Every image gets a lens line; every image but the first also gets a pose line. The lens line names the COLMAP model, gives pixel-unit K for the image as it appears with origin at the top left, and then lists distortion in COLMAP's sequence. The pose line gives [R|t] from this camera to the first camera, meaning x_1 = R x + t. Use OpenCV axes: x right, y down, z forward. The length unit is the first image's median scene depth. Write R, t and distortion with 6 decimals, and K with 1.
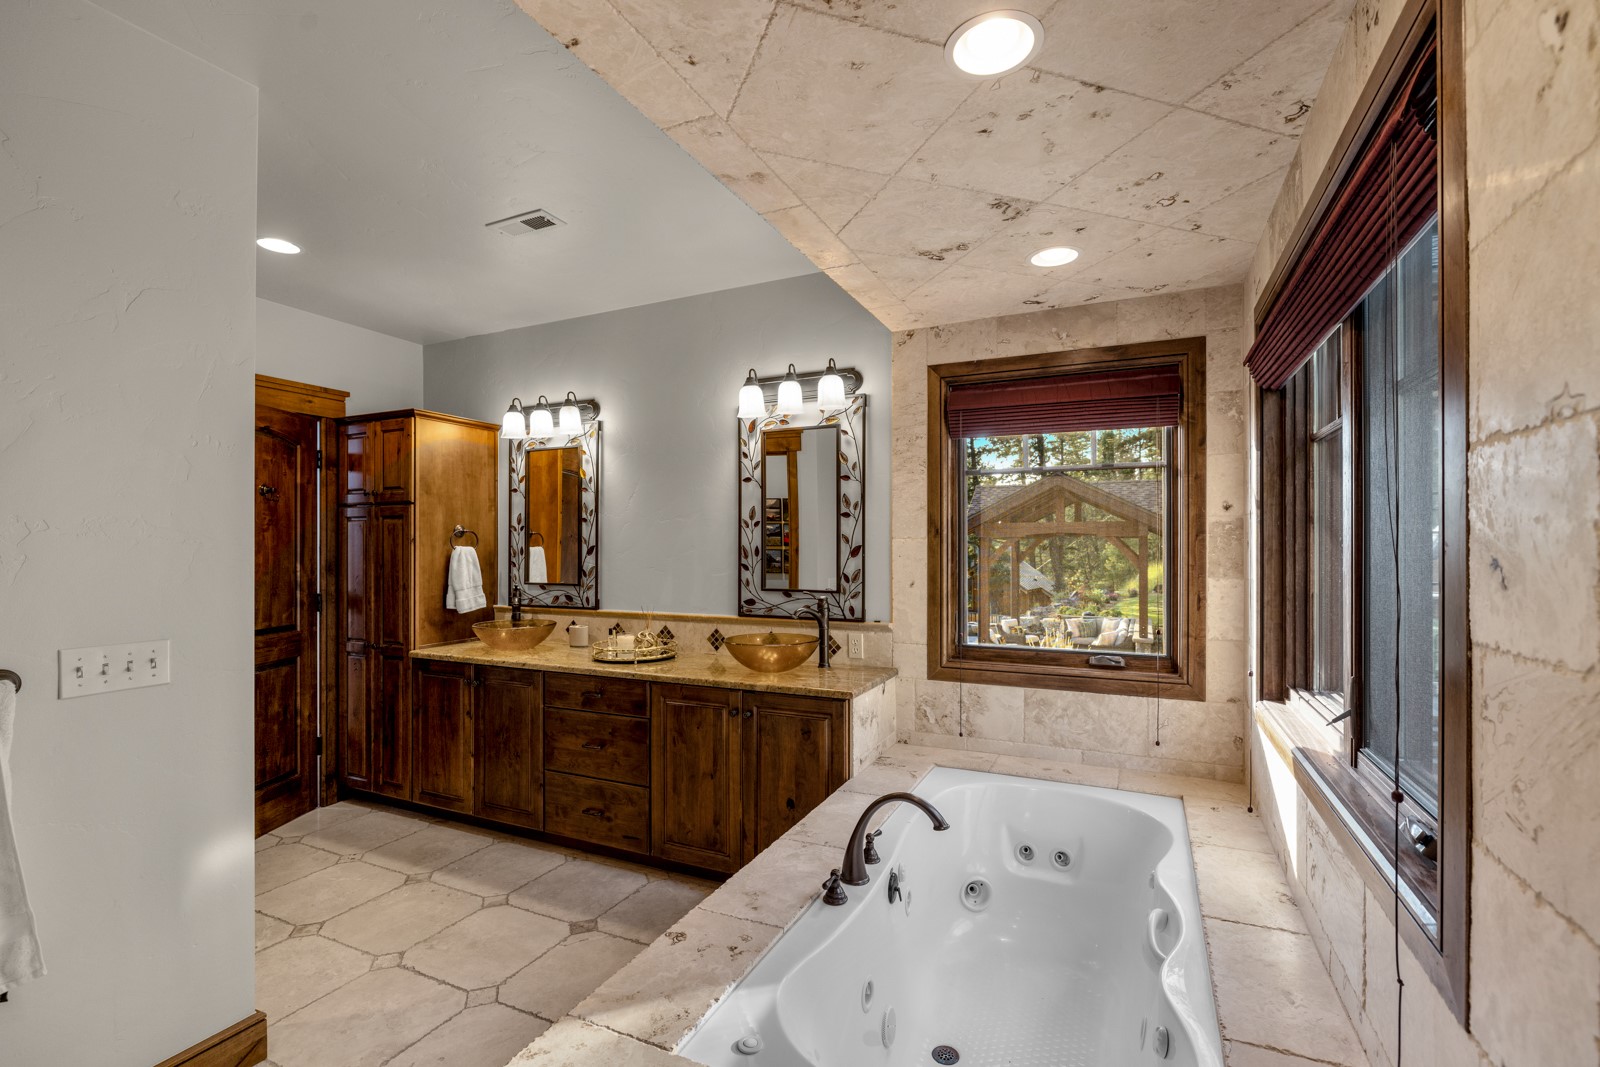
lens RADIAL K [[717.0, 0, 797.7], [0, 717.0, 538.5], [0, 0, 1]] dist [-0.000527, 0.000077]
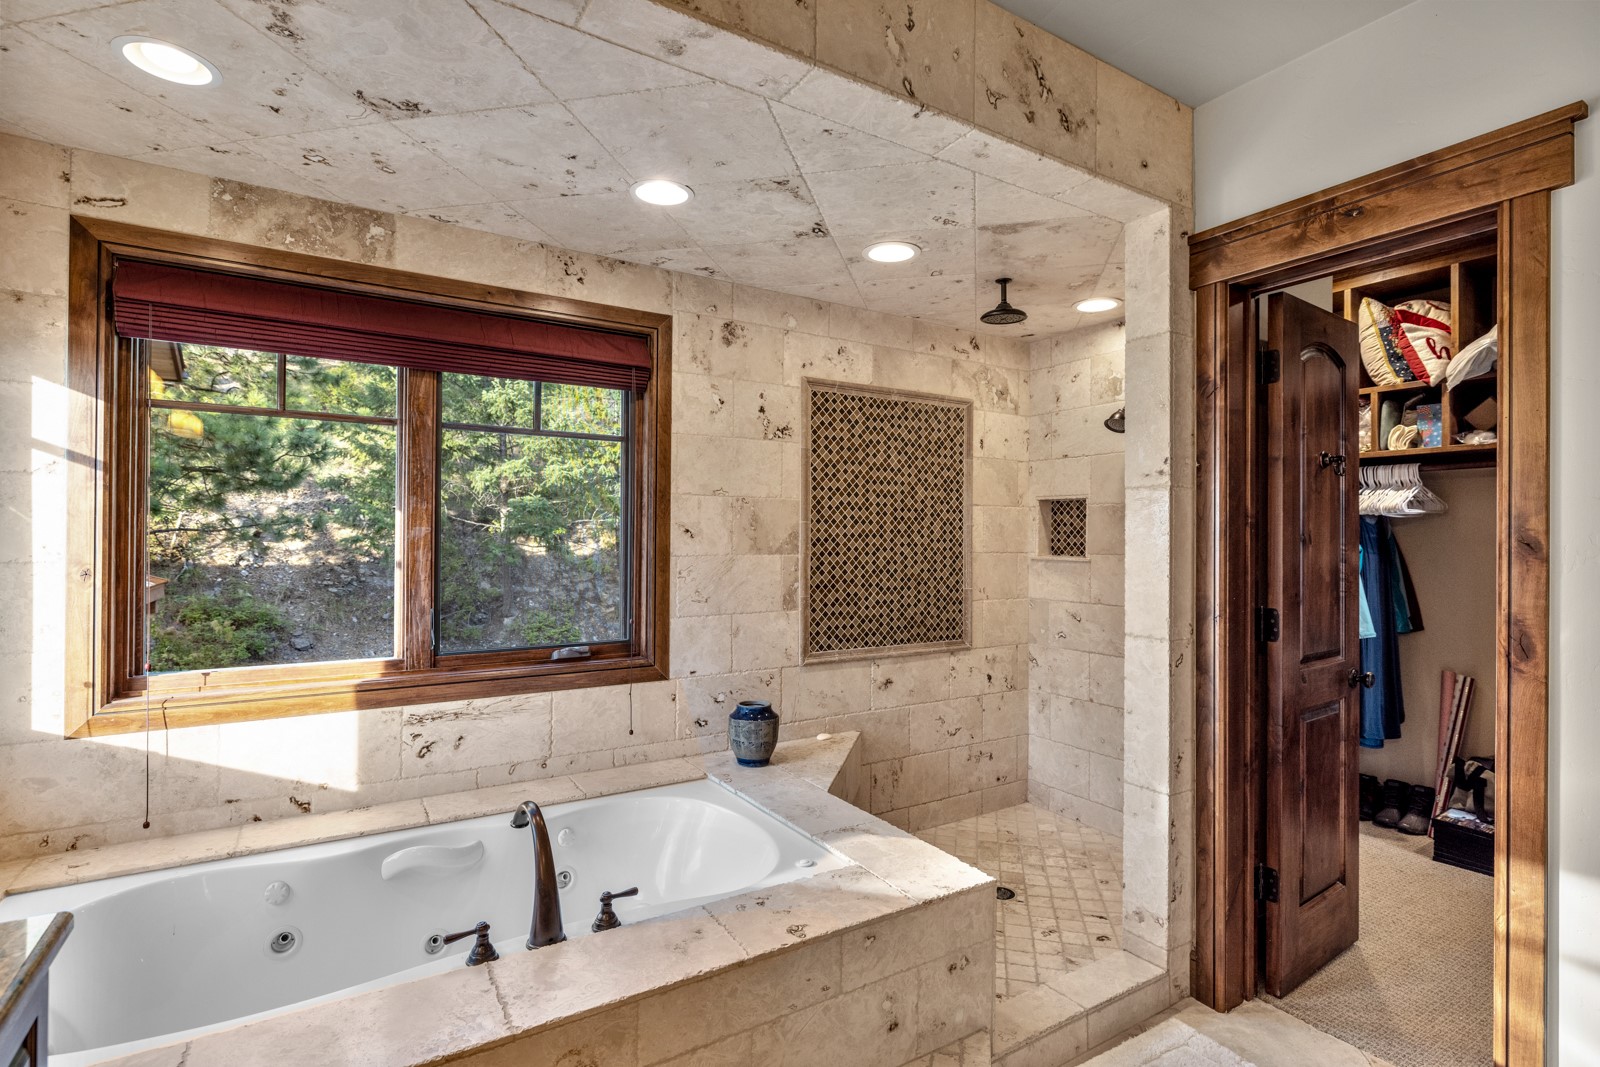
lens RADIAL K [[768.4, 0, 800.0], [0, 768.4, 533.5], [0, 0, 1]] dist [-0.003421, 0.000891]
pose [[-0.842394, 0.000060, 0.538863, -0.408309], [-0.009224, 0.999852, -0.014532, 0.027361], [-0.538784, -0.017212, -0.842268, 1.058575]]
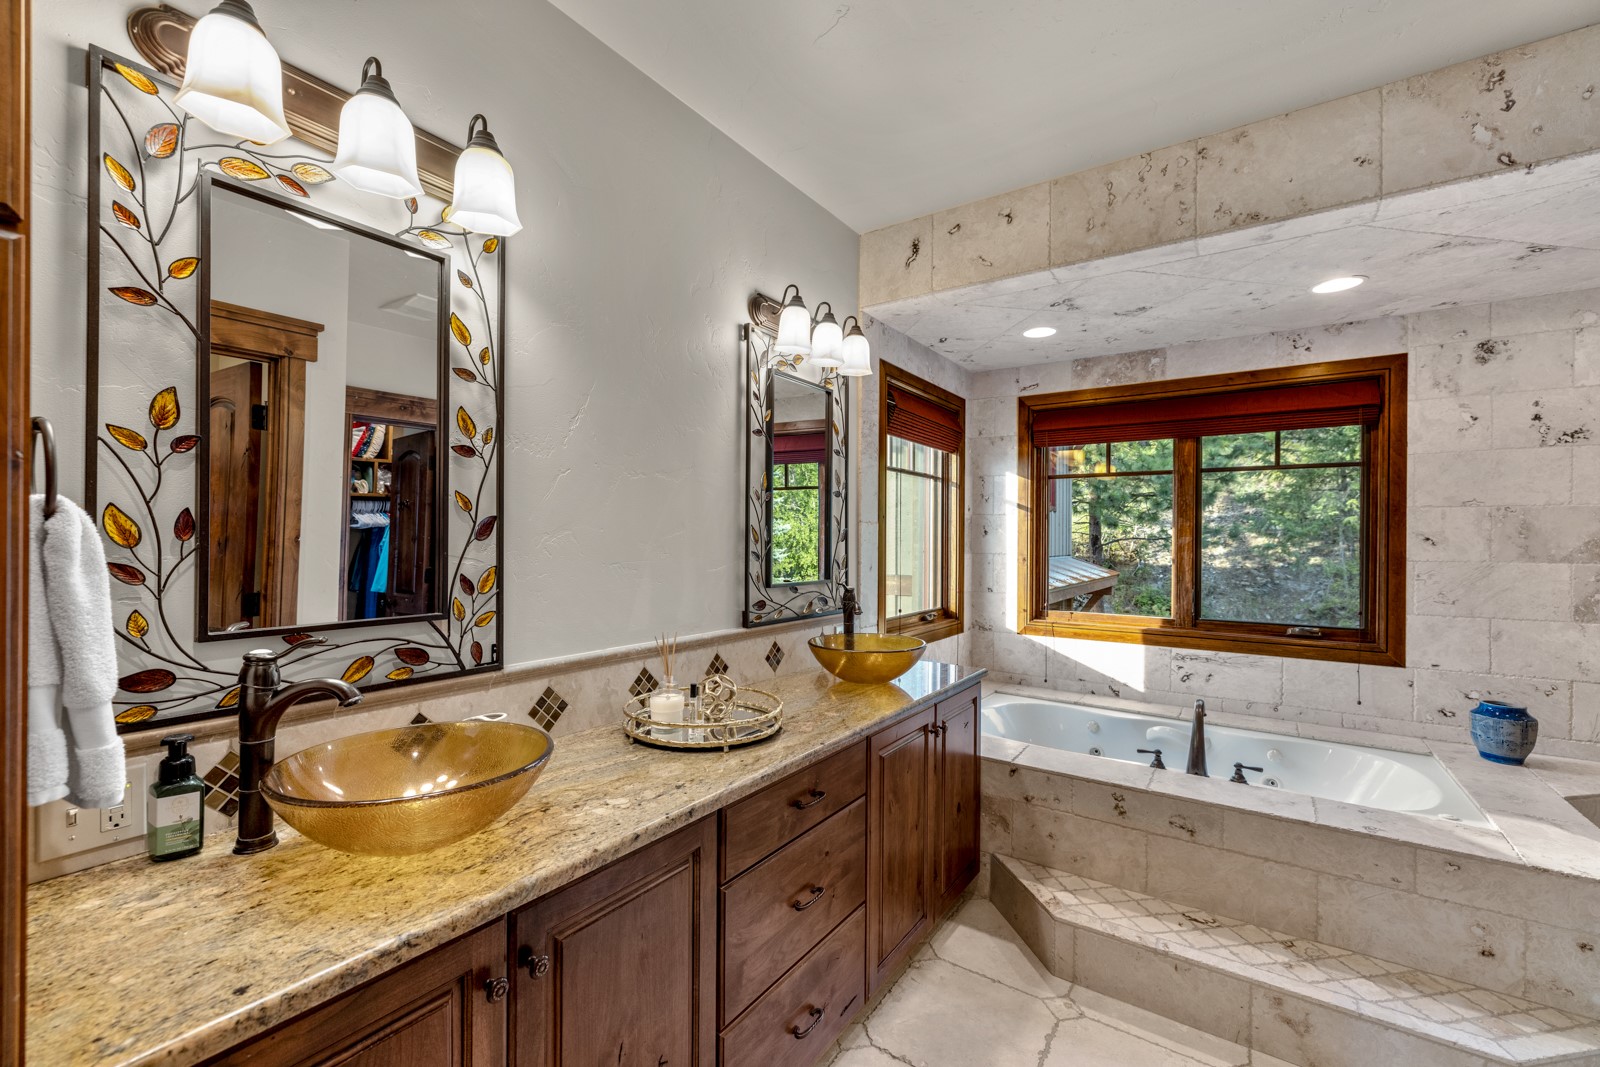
lens RADIAL K [[672.4, 0, 800.0], [0, 672.4, 533.5], [0, 0, 1]] dist [0.000133, -0.000127]
pose [[0.160056, 0.011374, 0.987042, -0.879991], [-0.017930, 0.999802, -0.008614, 0.027589], [-0.986945, -0.016319, 0.160228, 1.047021]]
